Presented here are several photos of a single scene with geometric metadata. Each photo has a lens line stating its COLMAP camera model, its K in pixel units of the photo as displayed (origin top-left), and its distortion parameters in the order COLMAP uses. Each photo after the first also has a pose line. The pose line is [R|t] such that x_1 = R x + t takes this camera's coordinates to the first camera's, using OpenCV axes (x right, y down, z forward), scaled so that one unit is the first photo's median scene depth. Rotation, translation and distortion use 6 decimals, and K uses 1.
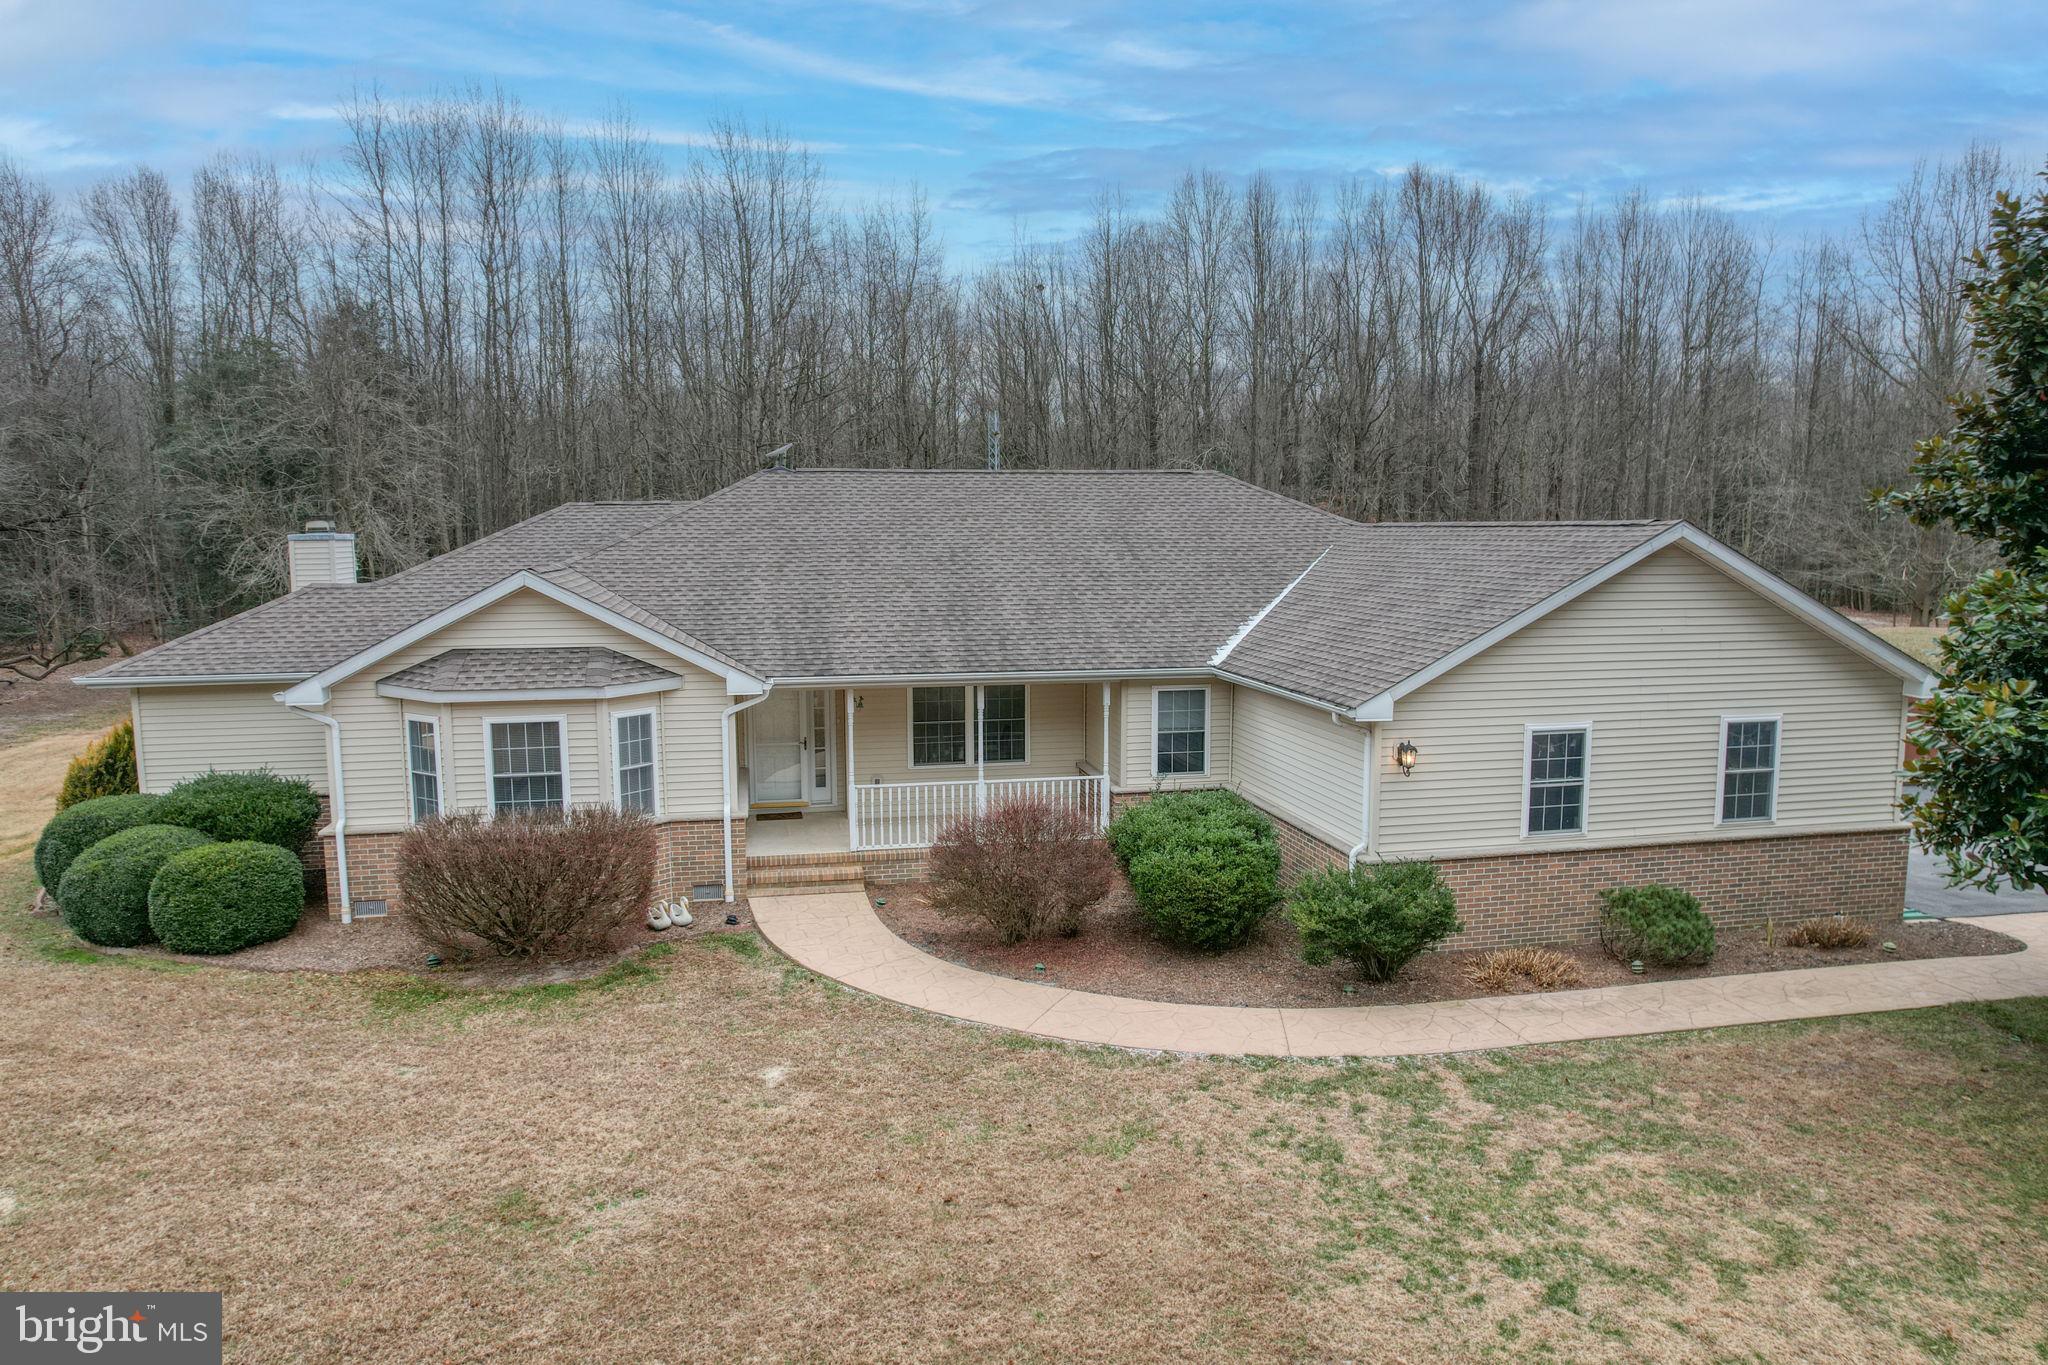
lens RADIAL K [[1347.6, 0, 1024.0], [0, 1347.6, 682.5], [0, 0, 1]] dist [-0.043774, 0.004453]
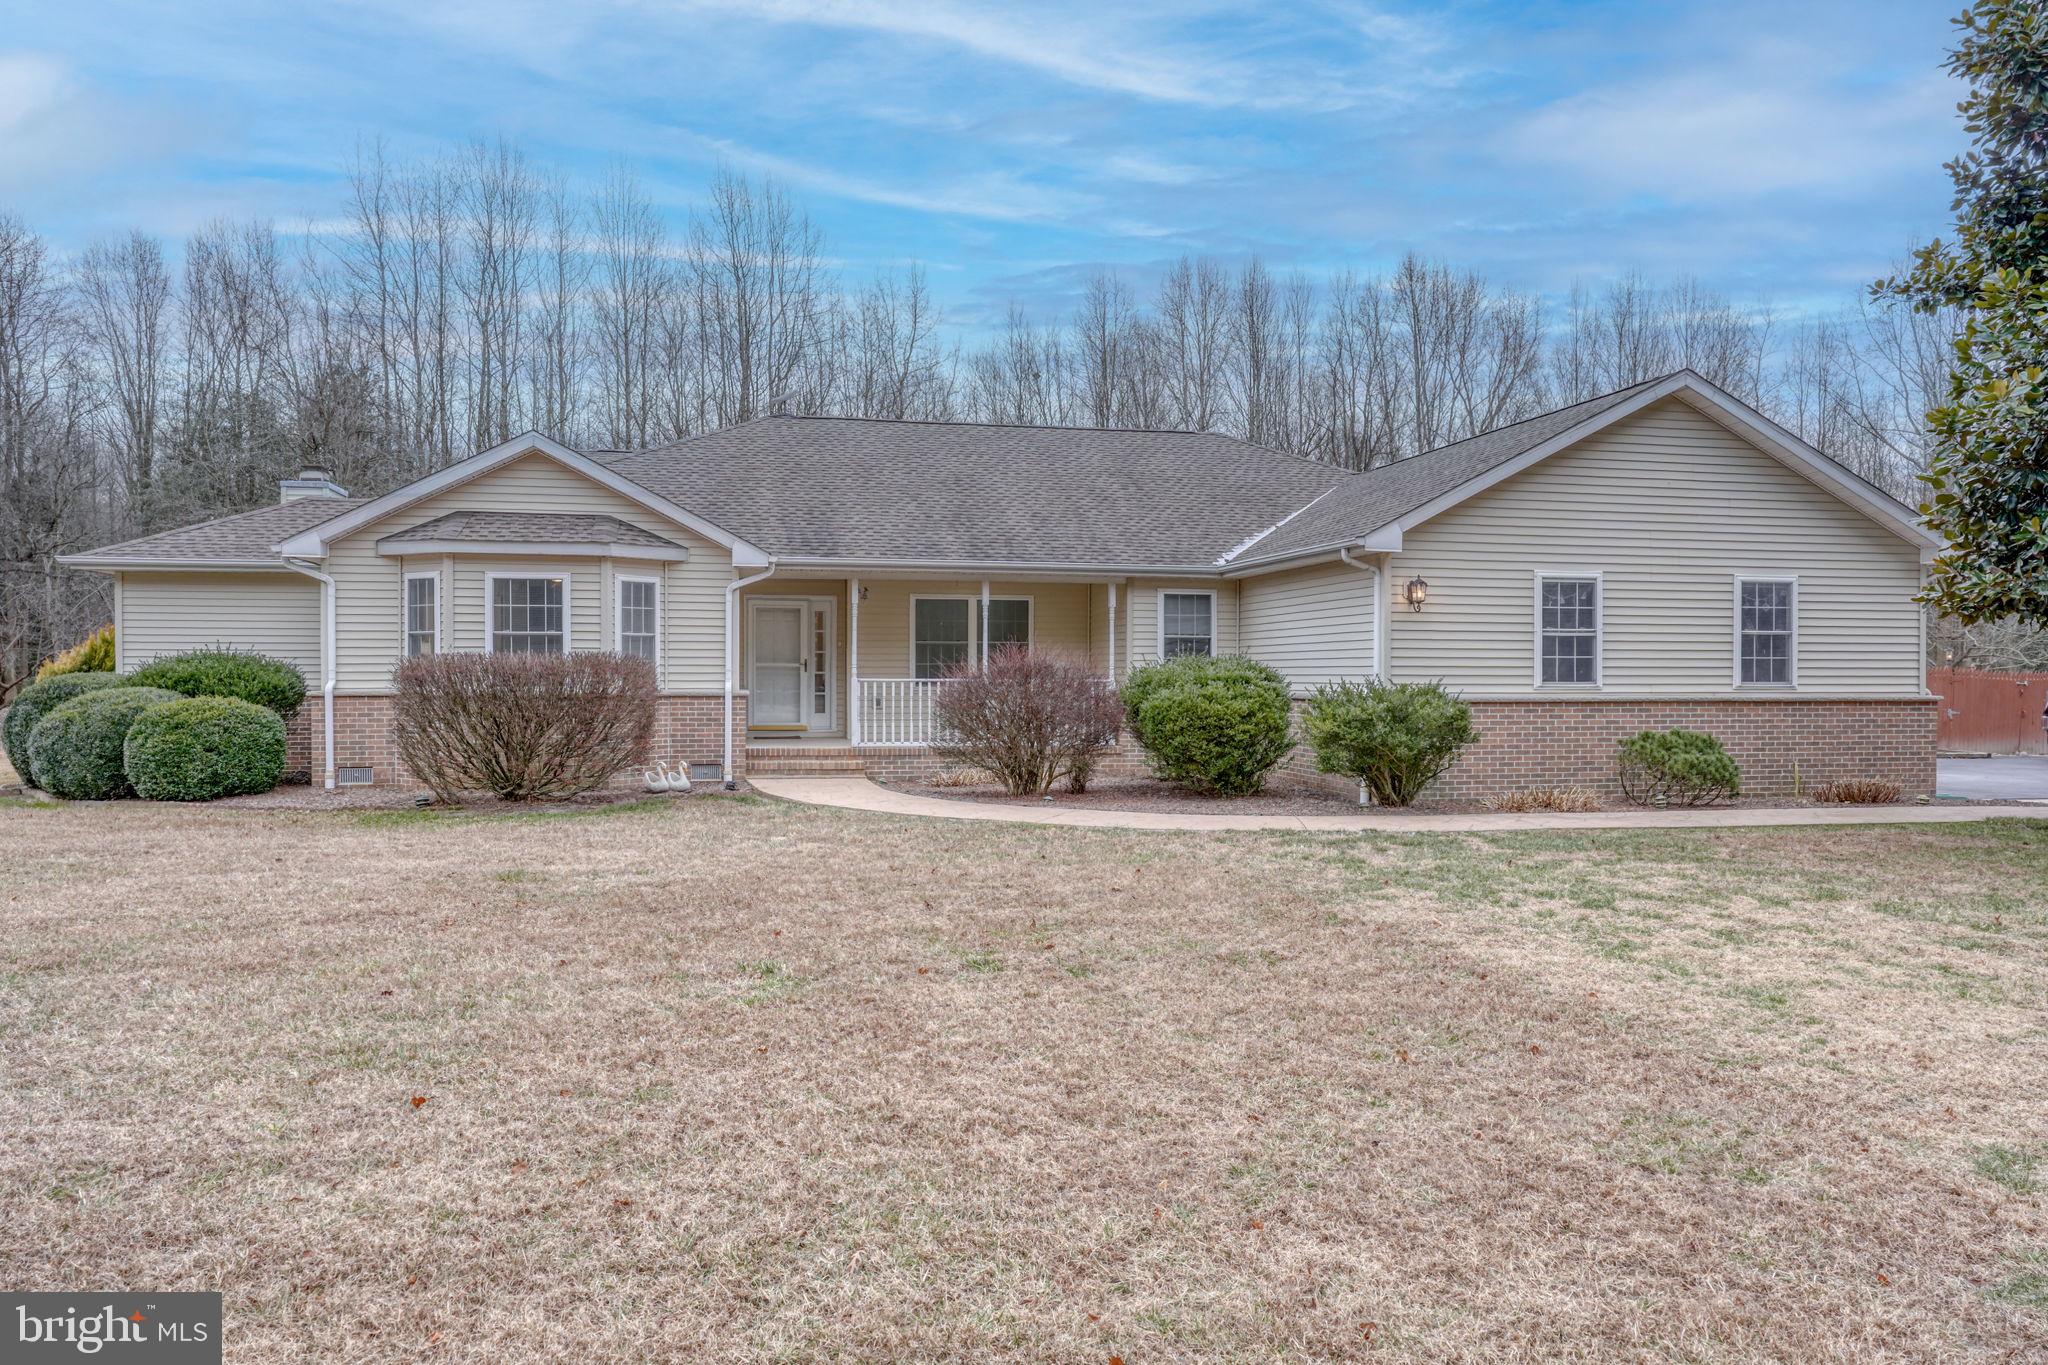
lens RADIAL K [[1387.5, 0, 1024.0], [0, 1387.5, 682.5], [0, 0, 1]] dist [-0.010025, -0.003756]
pose [[0.999950, 0.006756, 0.007309, -0.012473], [-0.005882, 0.993503, -0.113657, 0.217482], [-0.008030, 0.113608, 0.993493, -0.011976]]
